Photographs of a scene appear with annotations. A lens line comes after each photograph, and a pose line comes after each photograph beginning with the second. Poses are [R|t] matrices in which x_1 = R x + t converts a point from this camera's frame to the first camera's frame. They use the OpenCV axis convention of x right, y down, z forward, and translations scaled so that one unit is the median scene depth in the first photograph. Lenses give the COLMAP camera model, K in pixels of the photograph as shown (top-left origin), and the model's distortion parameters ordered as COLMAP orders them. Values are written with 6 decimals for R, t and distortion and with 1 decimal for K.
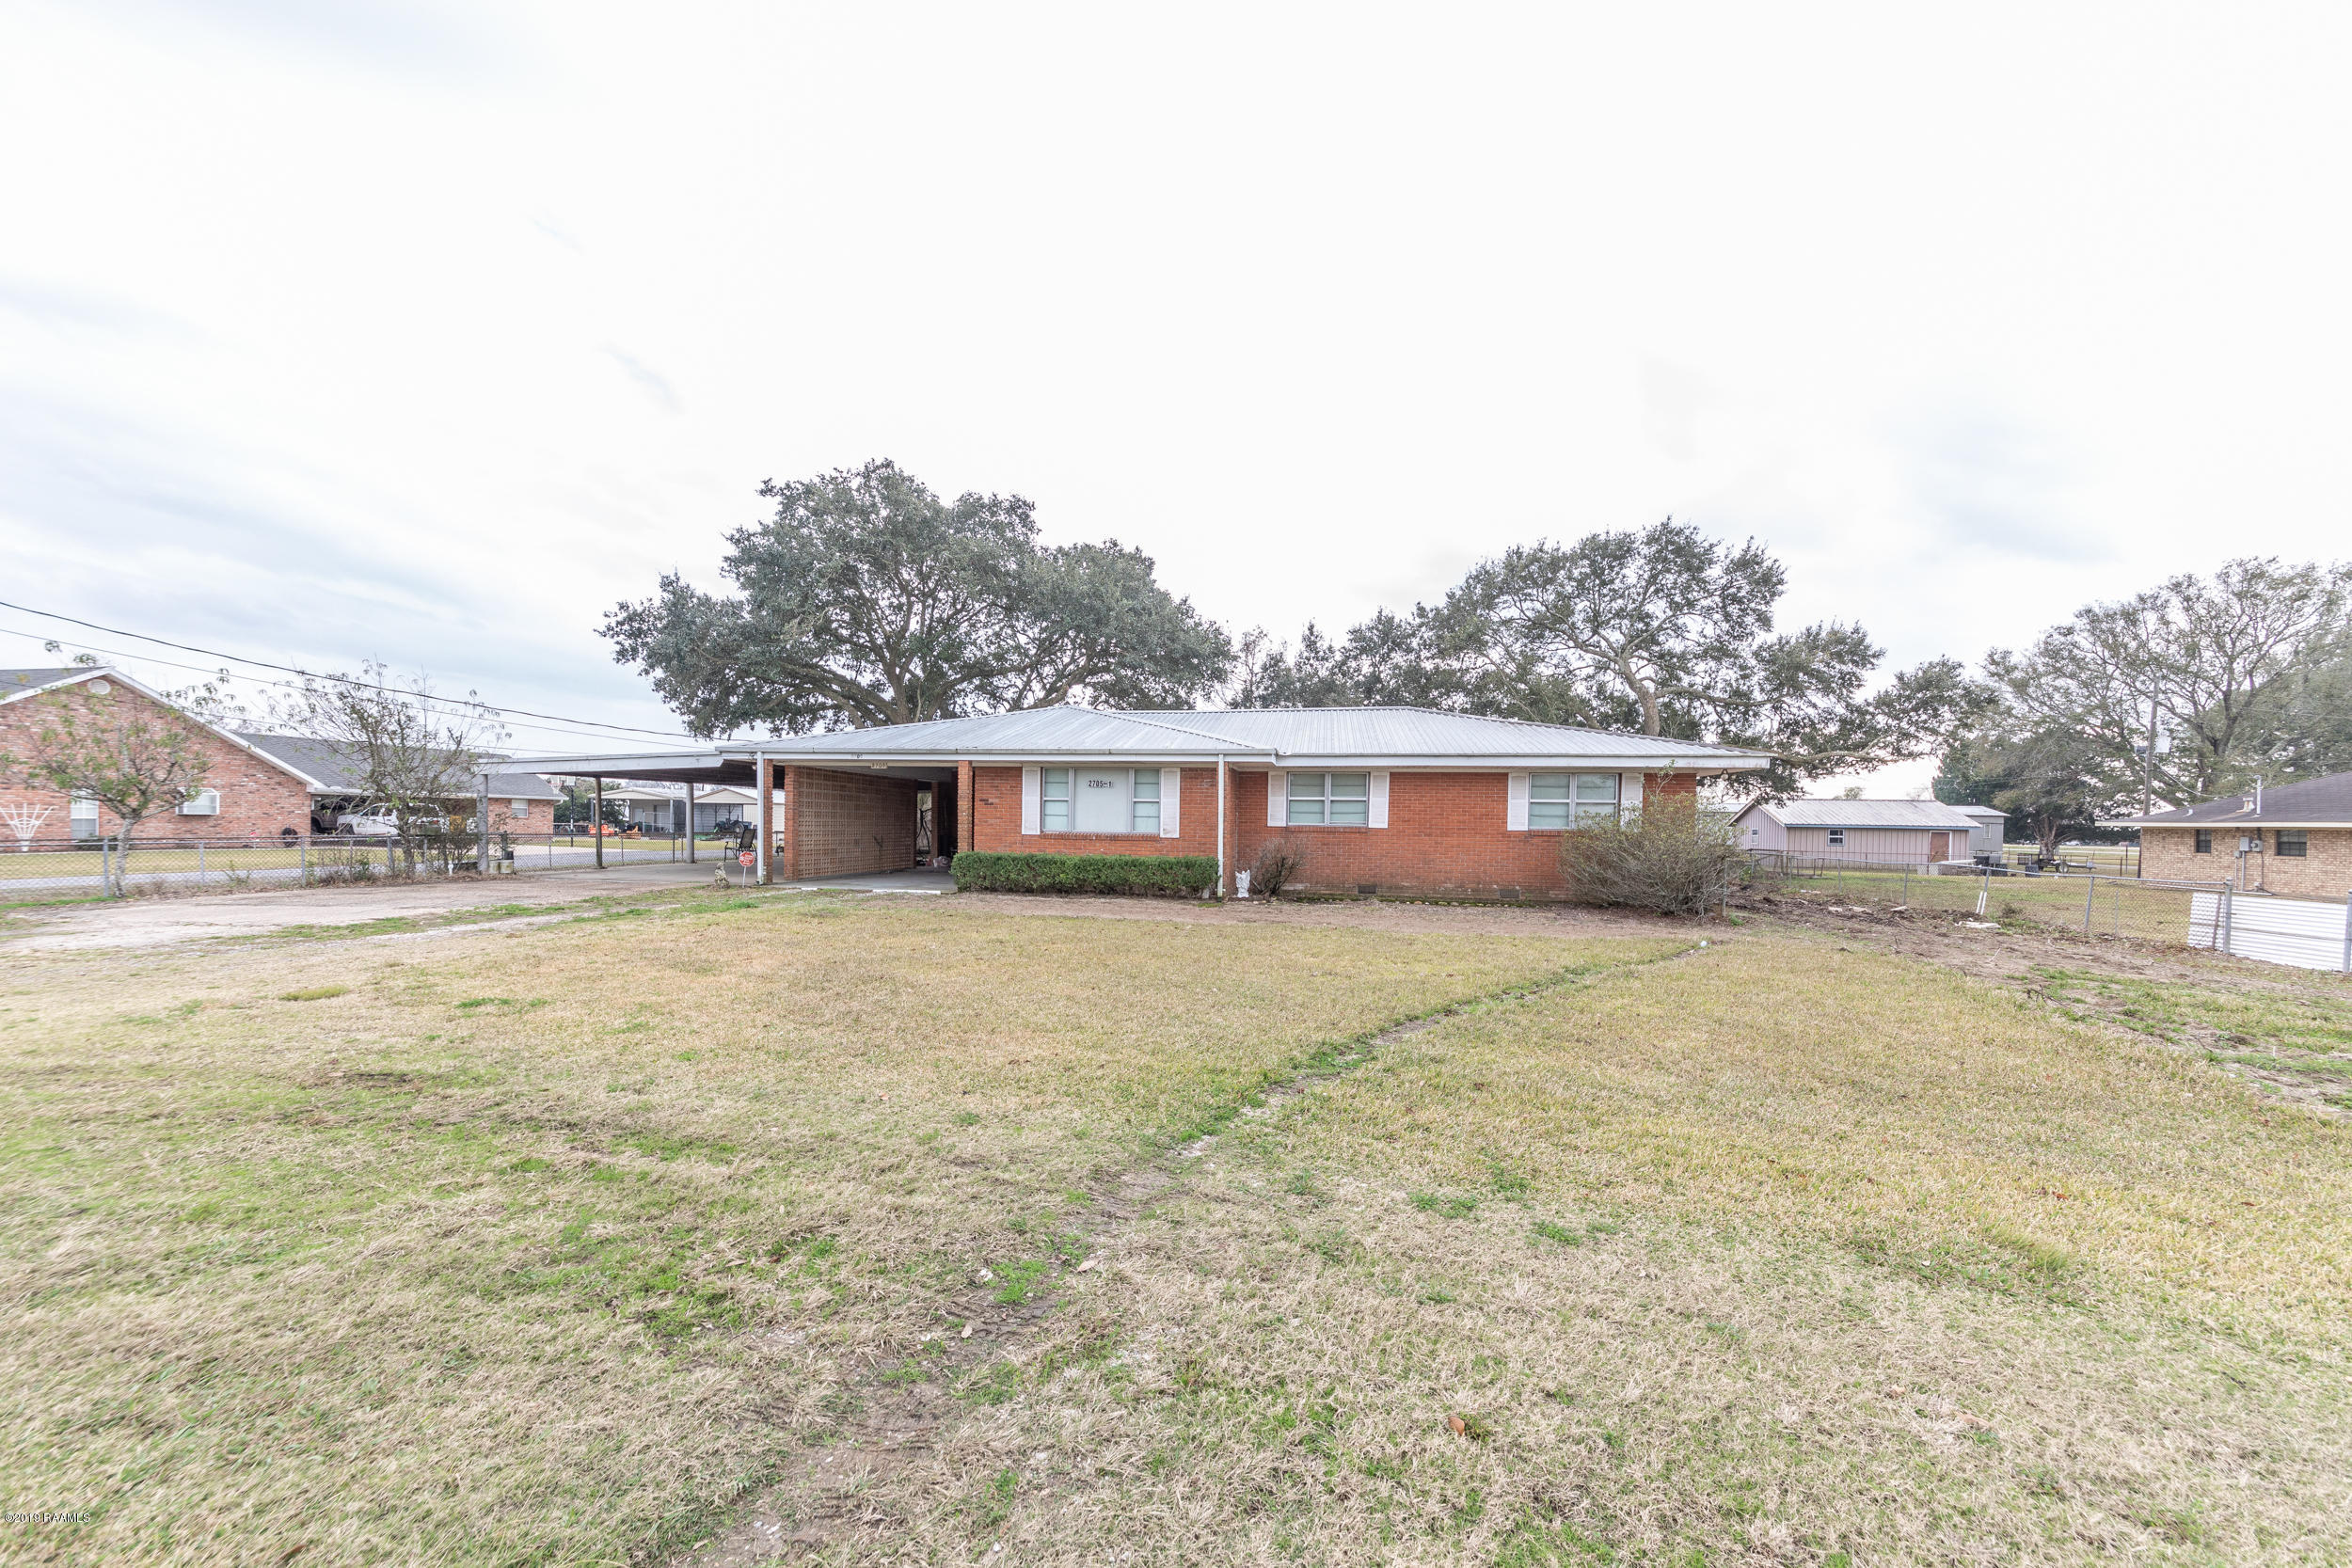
lens RADIAL K [[828.7, 0, 1171.2], [0, 828.7, 833.9], [0, 0, 1]] dist [0.000217, 0.001331]
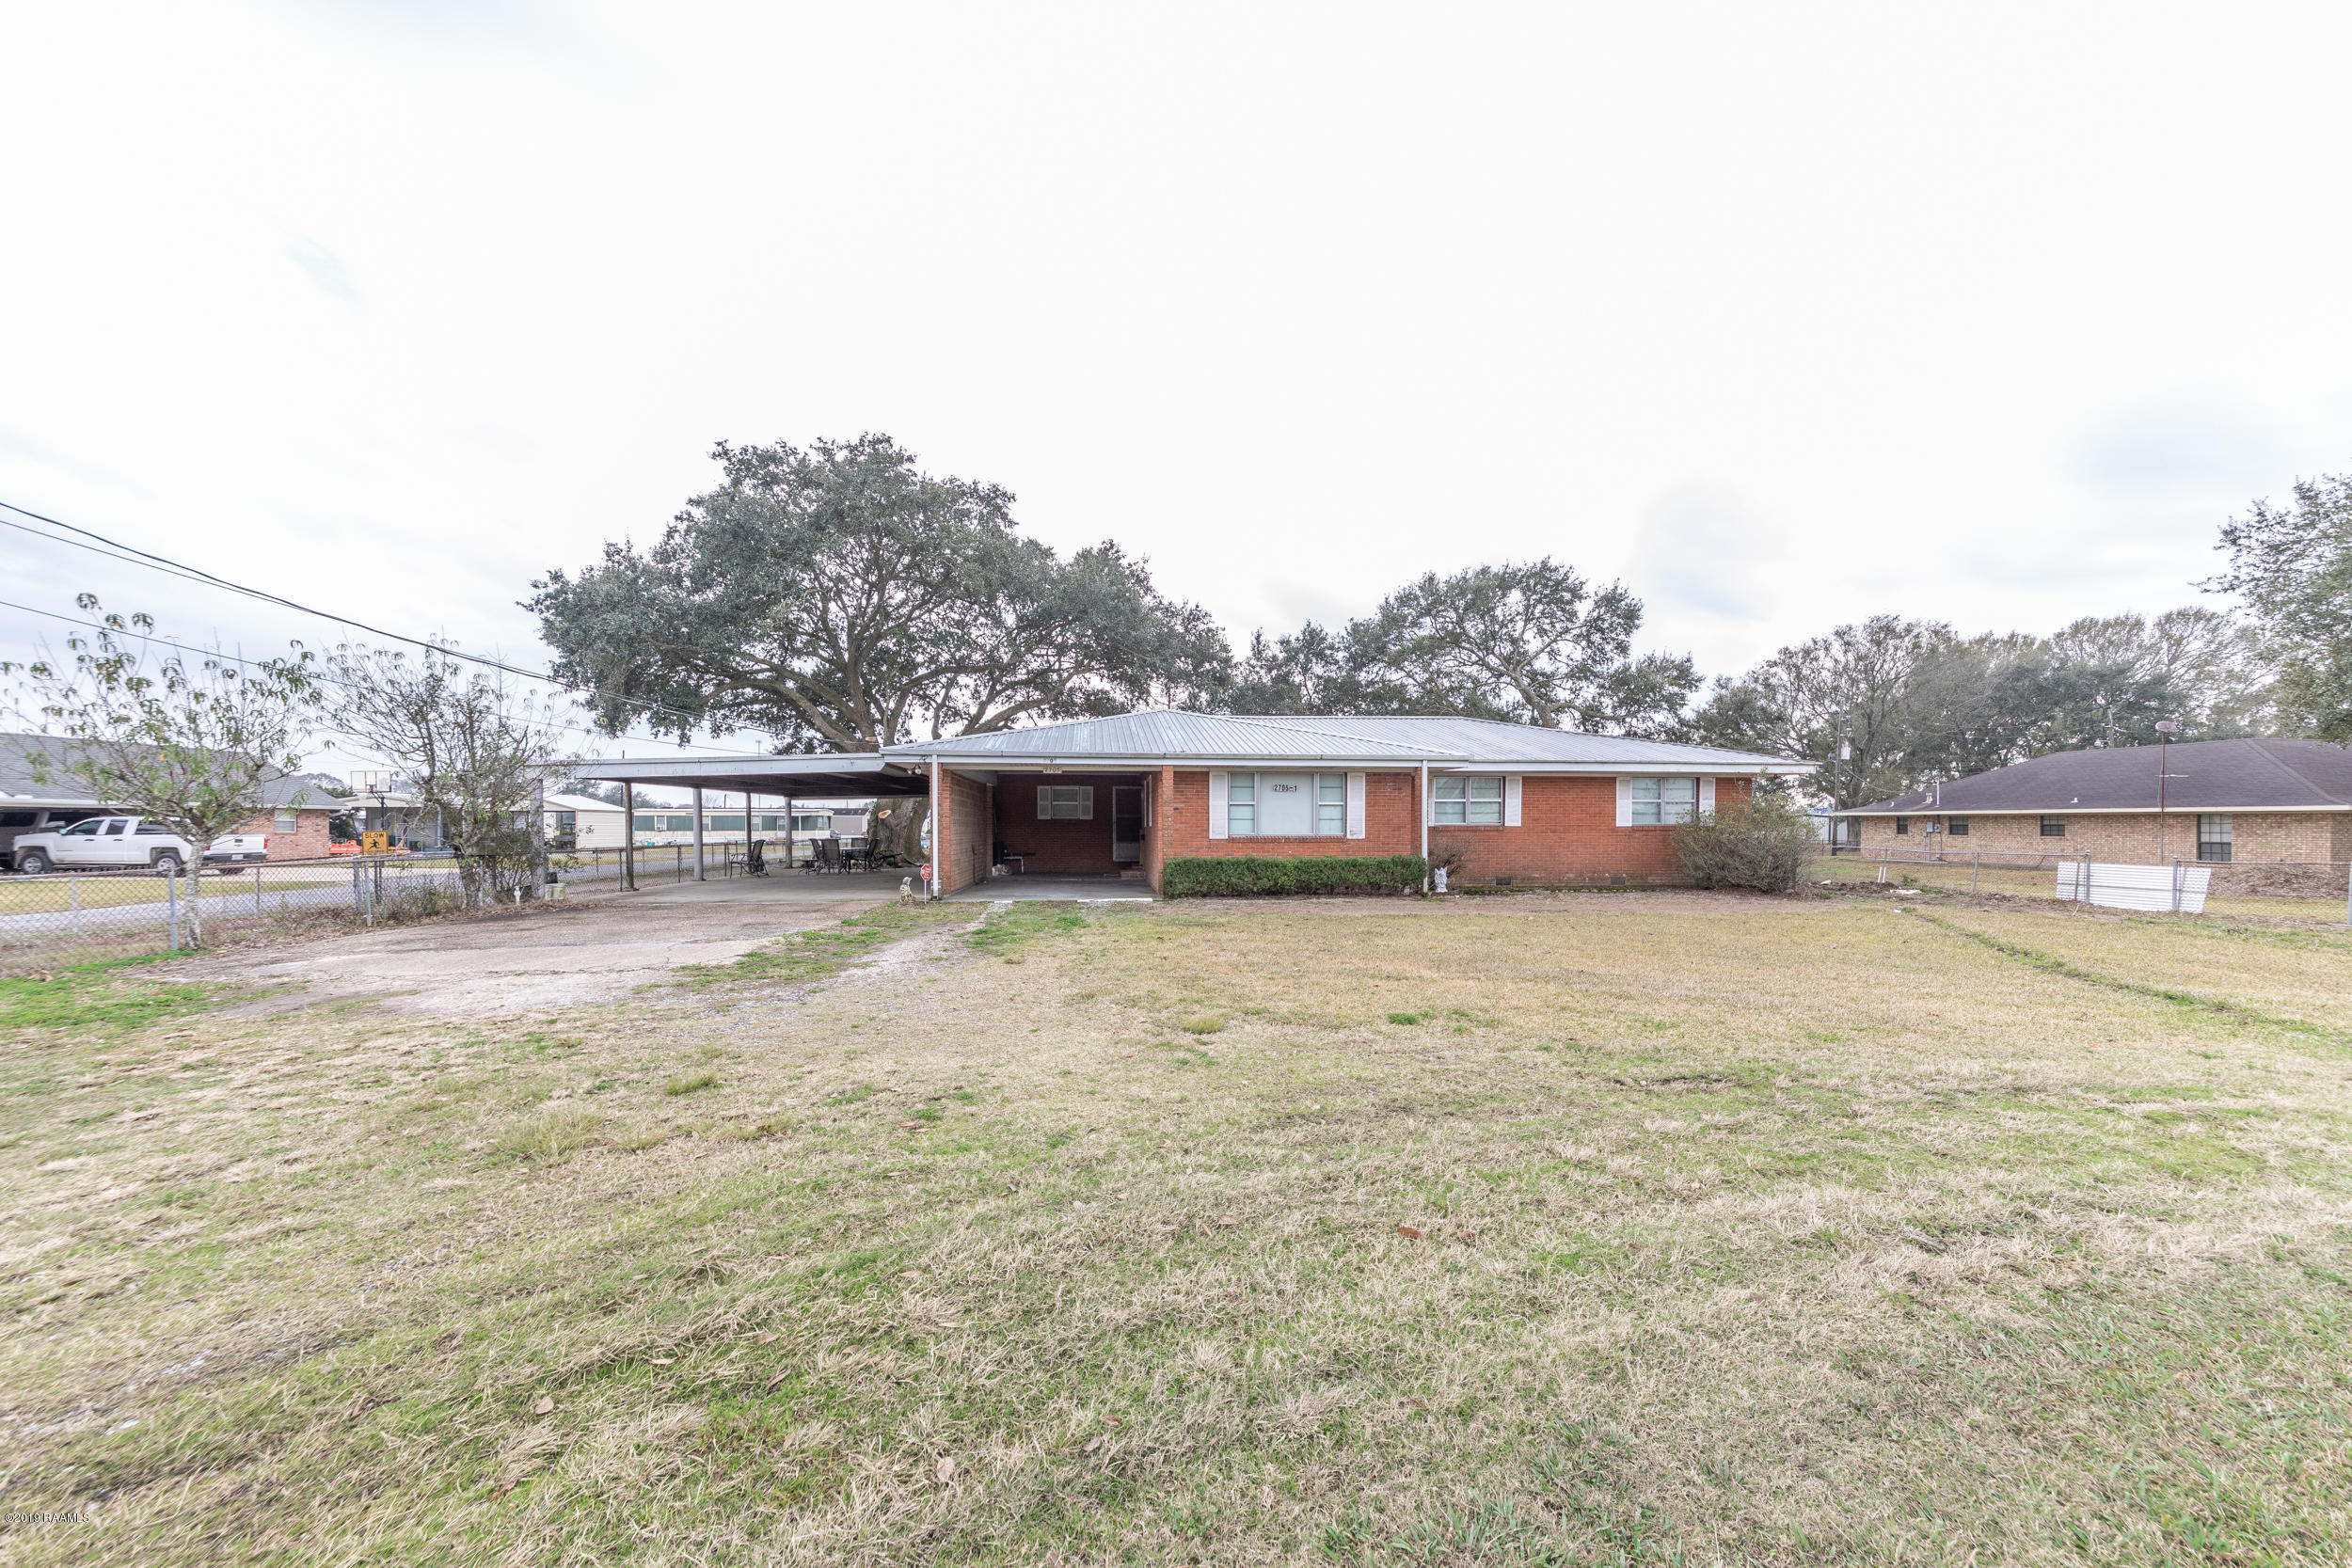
lens RADIAL K [[828.7, 0, 1171.2], [0, 828.7, 833.9], [0, 0, 1]] dist [0.000217, 0.001331]
pose [[0.961067, -0.020131, 0.275583, -0.296839], [0.020321, 0.999791, 0.002164, -0.005019], [-0.275569, 0.003521, 0.961275, 0.029915]]
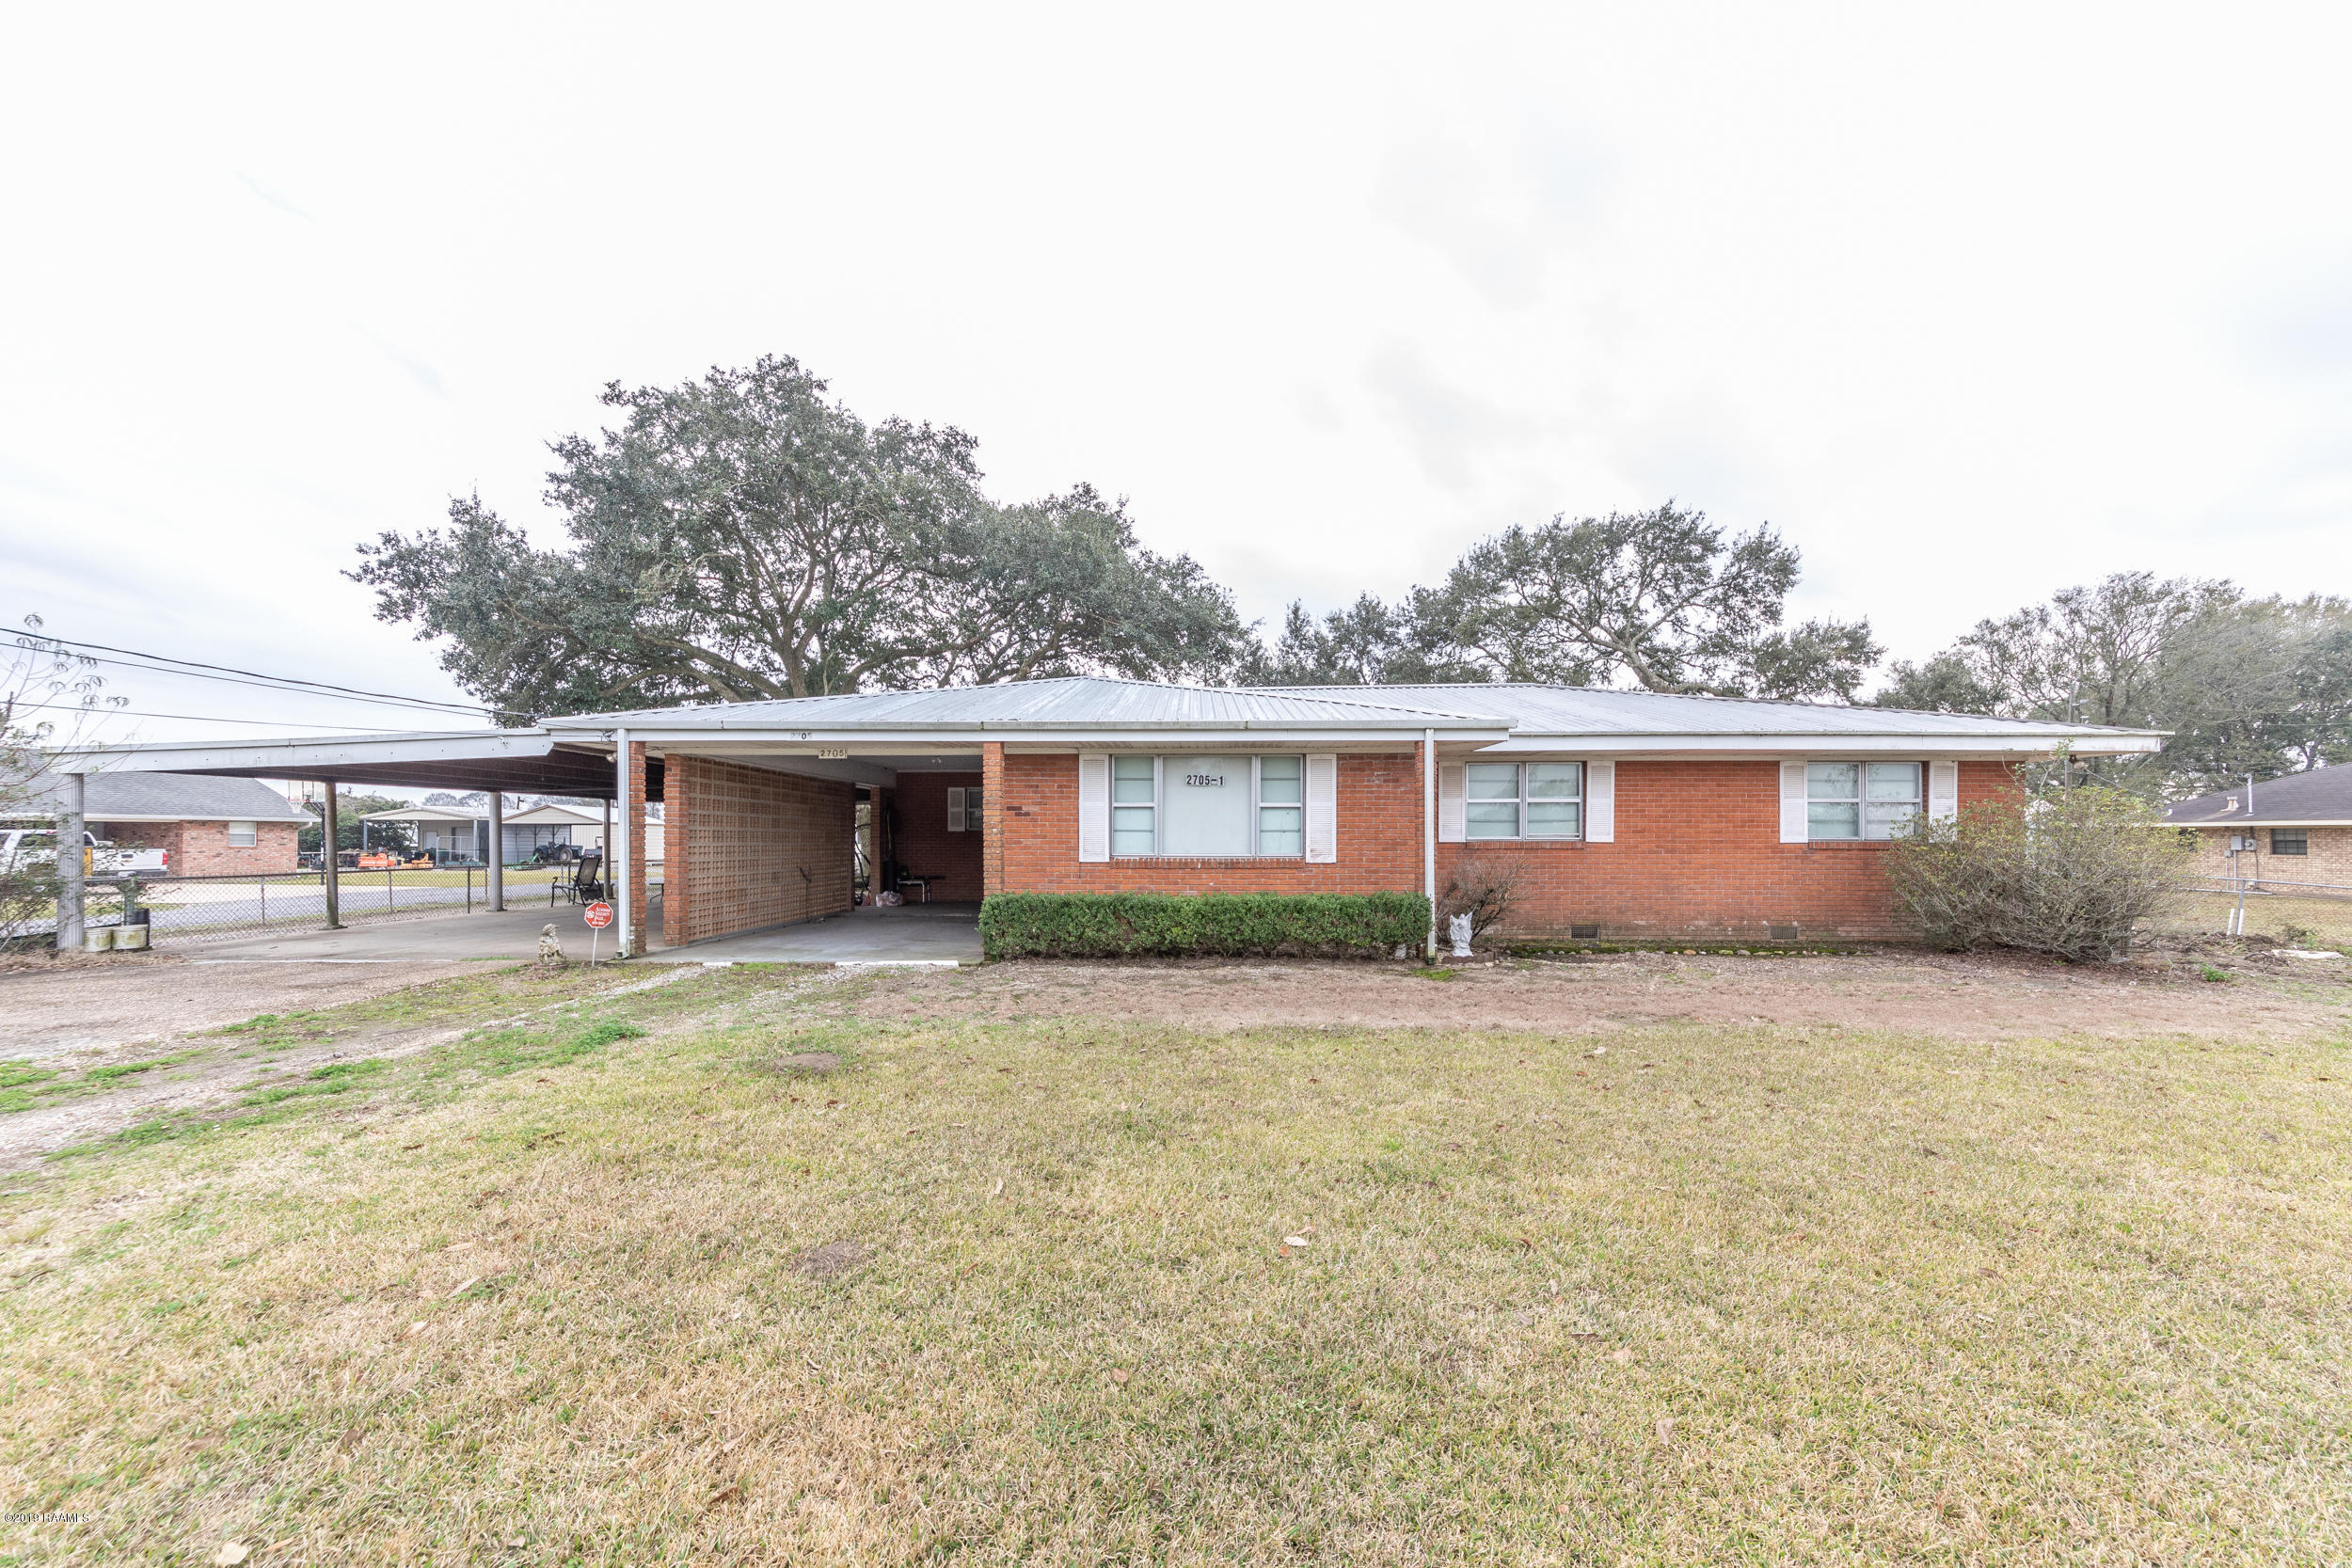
lens RADIAL K [[832.0, 0, 1169.7], [0, 832.0, 833.5], [0, 0, 1]] dist [-0.015955, 0.007002]
pose [[0.988153, -0.015025, 0.152735, -0.123362], [0.017842, 0.999695, -0.017087, -0.005309], [-0.152432, 0.019610, 0.988119, 0.220464]]
